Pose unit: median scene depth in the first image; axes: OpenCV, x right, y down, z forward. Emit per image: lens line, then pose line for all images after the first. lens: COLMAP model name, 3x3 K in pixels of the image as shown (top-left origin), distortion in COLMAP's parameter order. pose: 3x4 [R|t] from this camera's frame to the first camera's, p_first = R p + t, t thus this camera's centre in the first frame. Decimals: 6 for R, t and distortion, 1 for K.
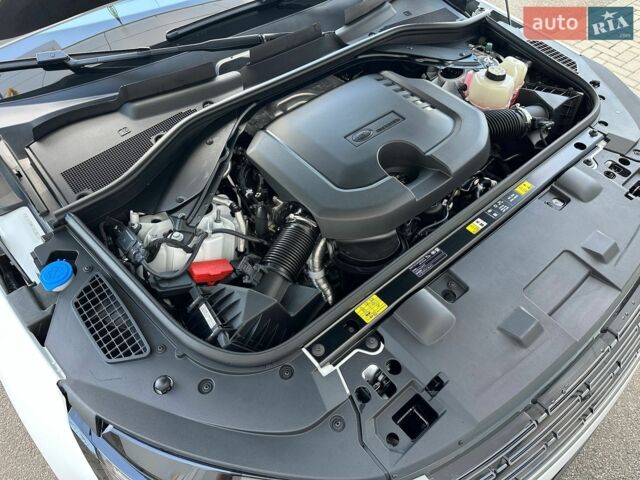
lens RADIAL K [[443.2, 0, 320.0], [0, 443.2, 240.0], [0, 0, 1]] dist [0.073391, -0.106633]
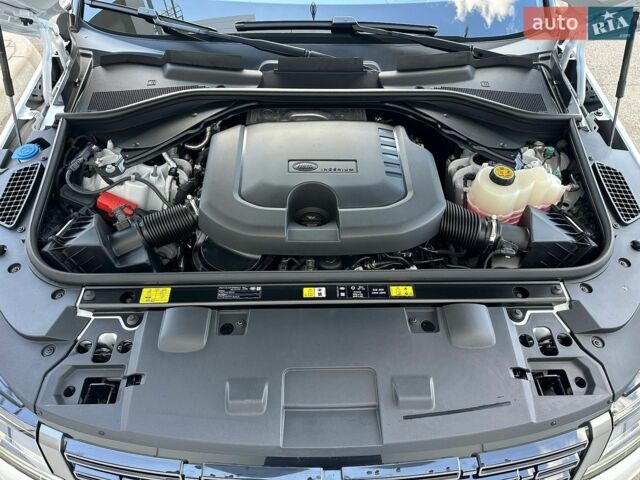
lens RADIAL K [[443.2, 0, 320.0], [0, 443.2, 240.0], [0, 0, 1]] dist [0.073391, -0.106633]
pose [[0.773806, 0.477585, -0.416098, 0.668907], [-0.492777, 0.866627, 0.078285, -0.199302], [0.397990, 0.144466, 0.905944, 0.131328]]
